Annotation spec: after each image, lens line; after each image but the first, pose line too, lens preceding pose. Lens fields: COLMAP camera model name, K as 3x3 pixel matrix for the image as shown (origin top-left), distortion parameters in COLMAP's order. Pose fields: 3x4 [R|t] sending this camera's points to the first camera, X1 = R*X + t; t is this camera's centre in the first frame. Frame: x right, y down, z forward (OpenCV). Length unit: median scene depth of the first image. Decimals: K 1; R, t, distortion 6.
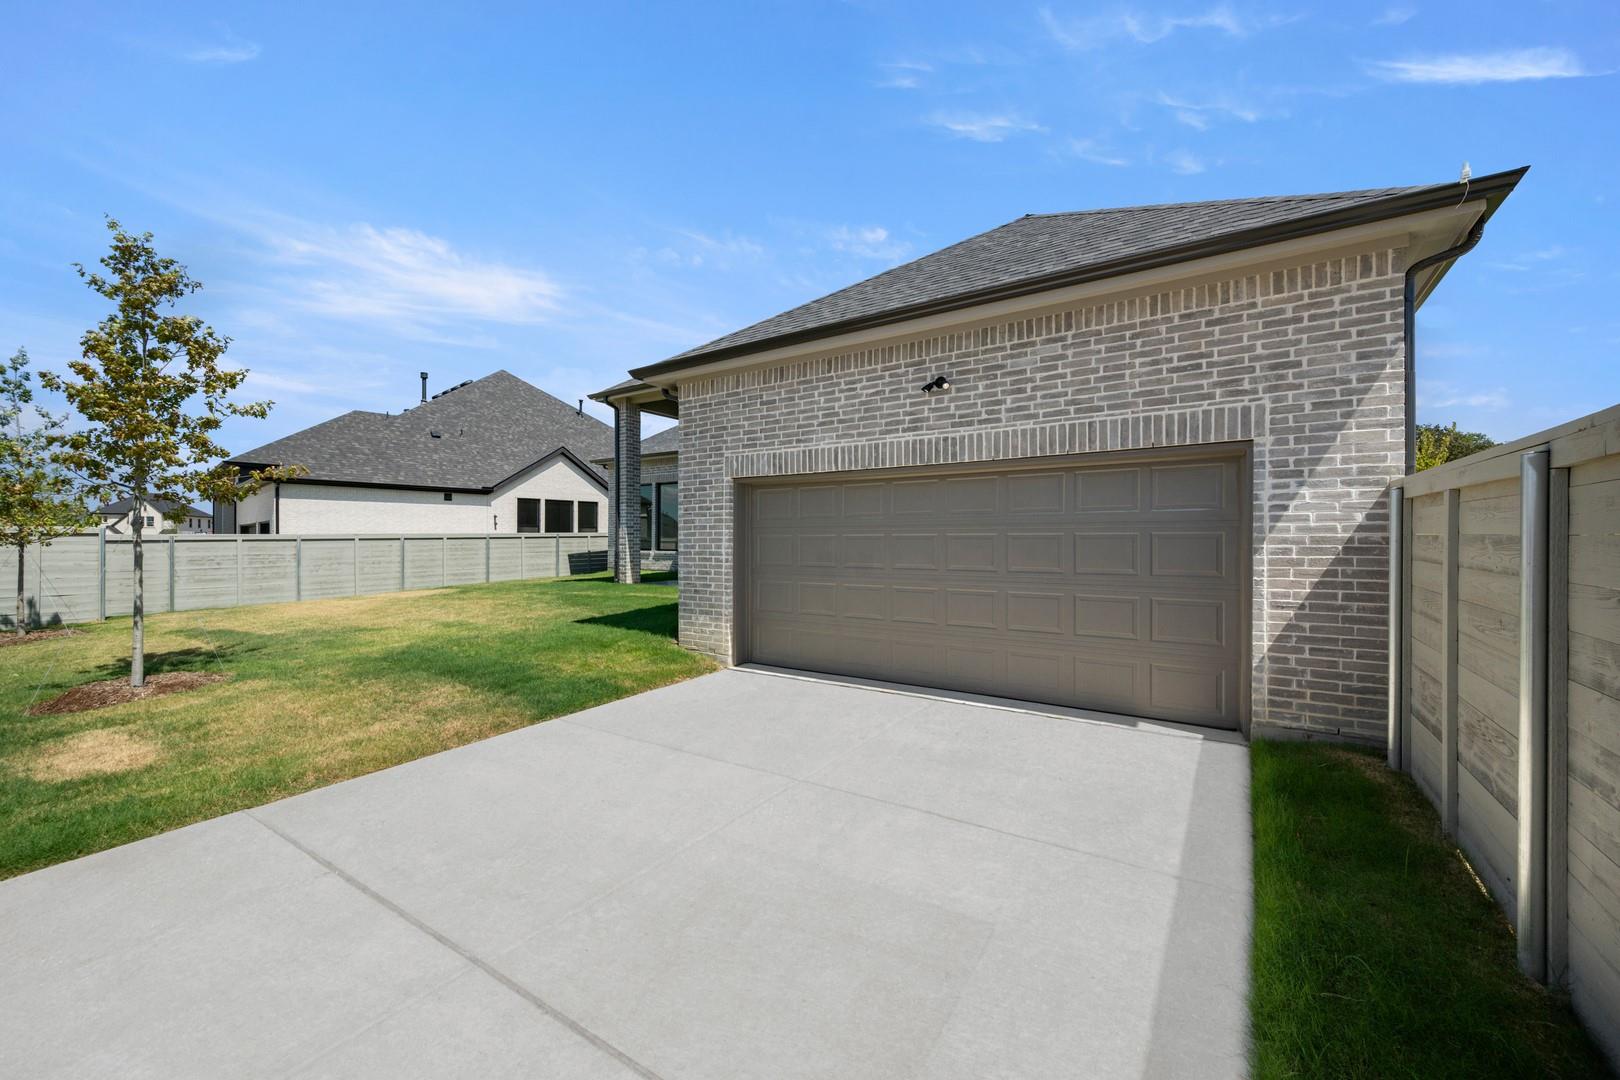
lens RADIAL K [[633.0, 0, 810.7], [0, 633.0, 540.5], [0, 0, 1]] dist [0.000192, -0.000033]
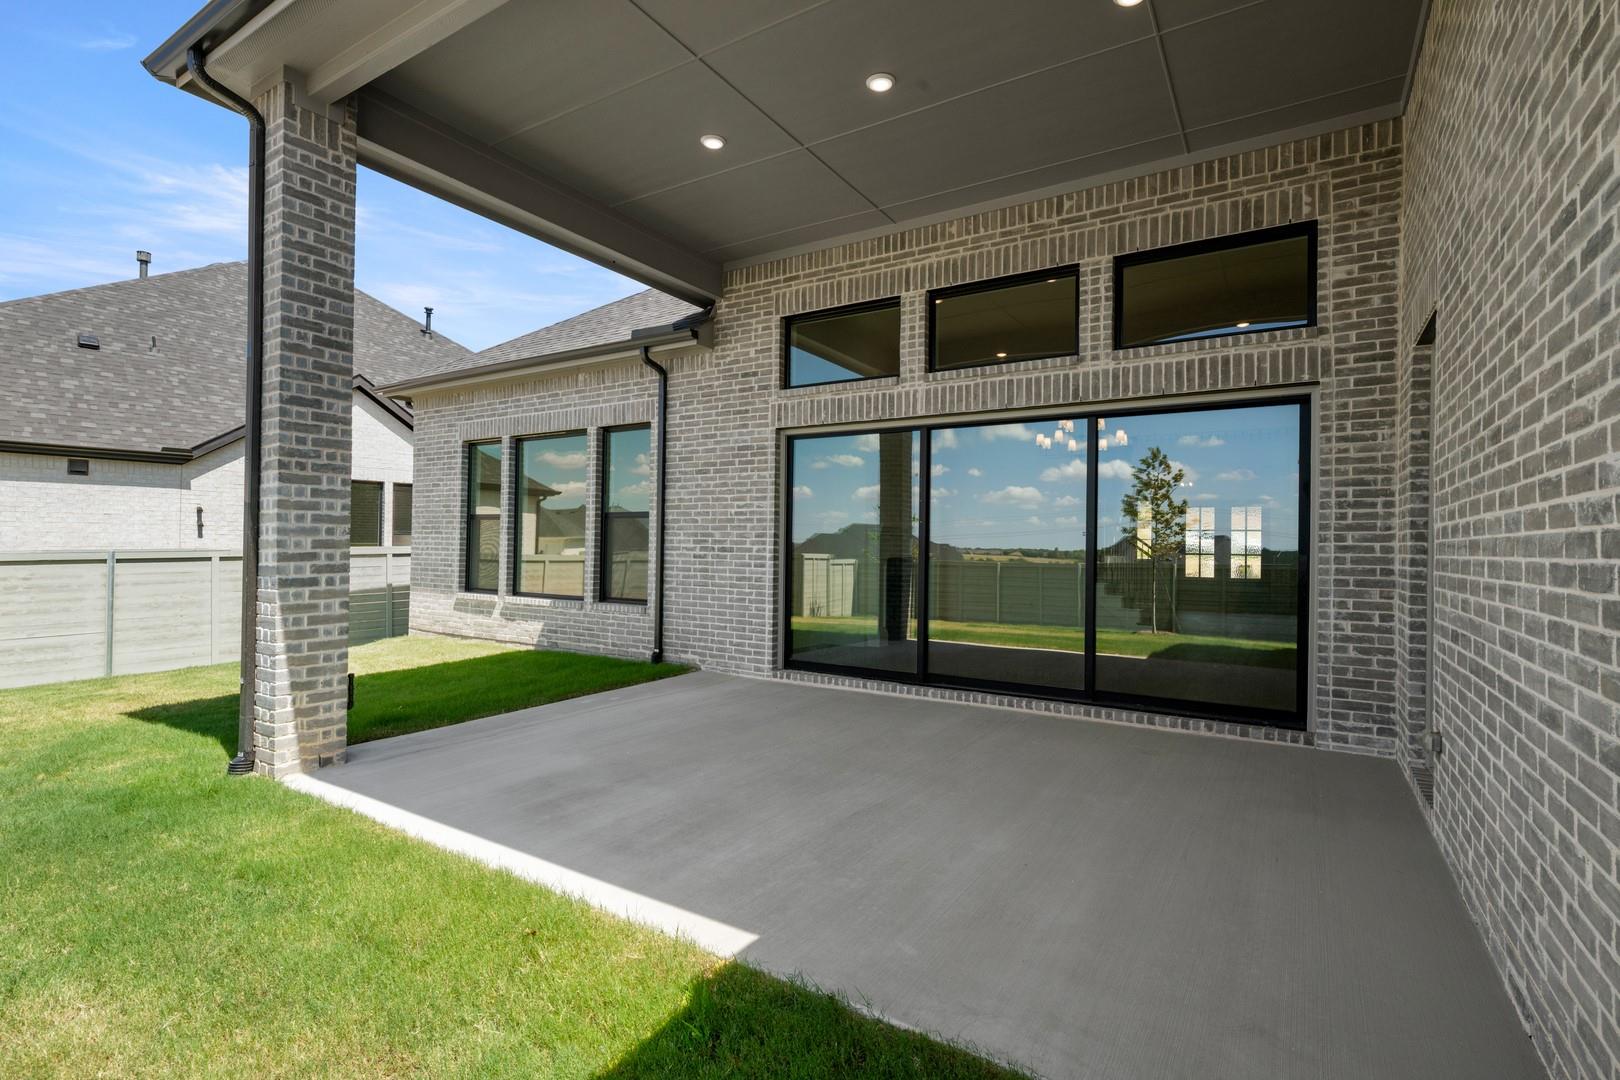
lens RADIAL K [[767.6, 0, 810.0], [0, 767.6, 540.0], [0, 0, 1]] dist [0.000963, -0.000048]
pose [[0.999657, 0.012154, 0.023219, -0.048561], [-0.011933, 0.999882, -0.009646, -0.016336], [-0.023334, 0.009366, 0.999684, 0.422747]]
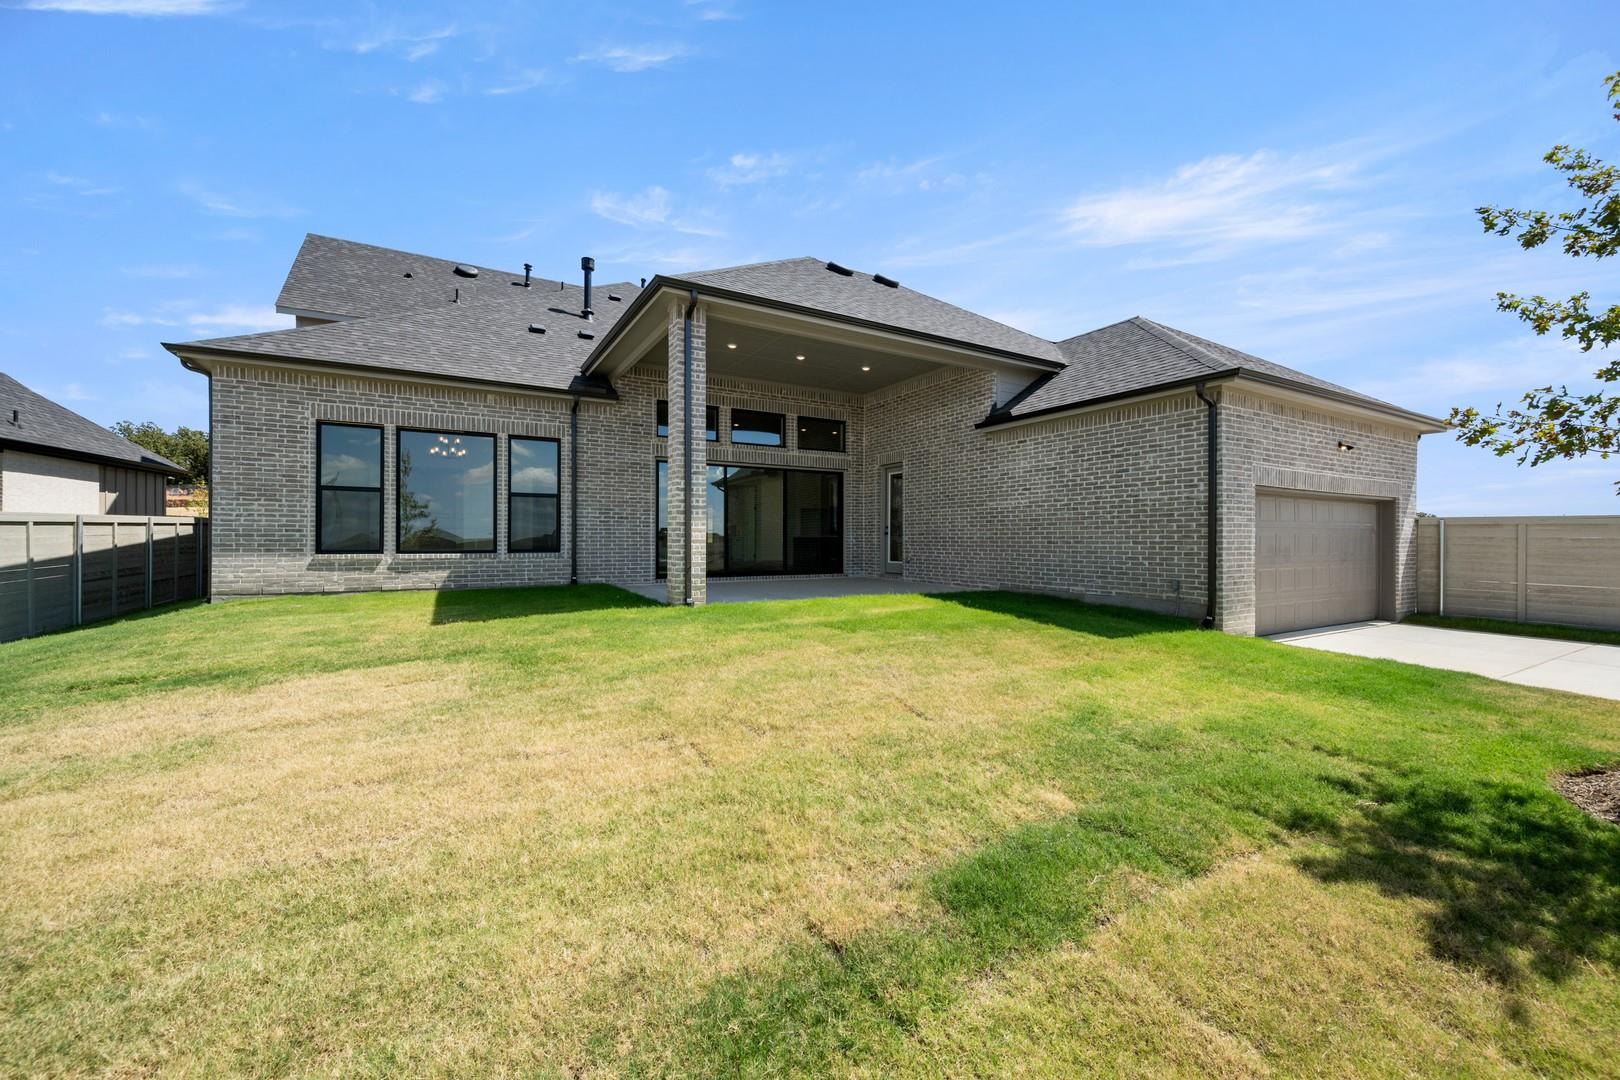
lens RADIAL K [[633.0, 0, 810.7], [0, 633.0, 540.5], [0, 0, 1]] dist [0.000192, -0.000033]
pose [[0.432289, -0.008744, 0.901693, -0.502214], [-0.002610, 0.999937, 0.010948, -0.001447], [-0.901731, -0.007086, 0.432239, 0.401625]]
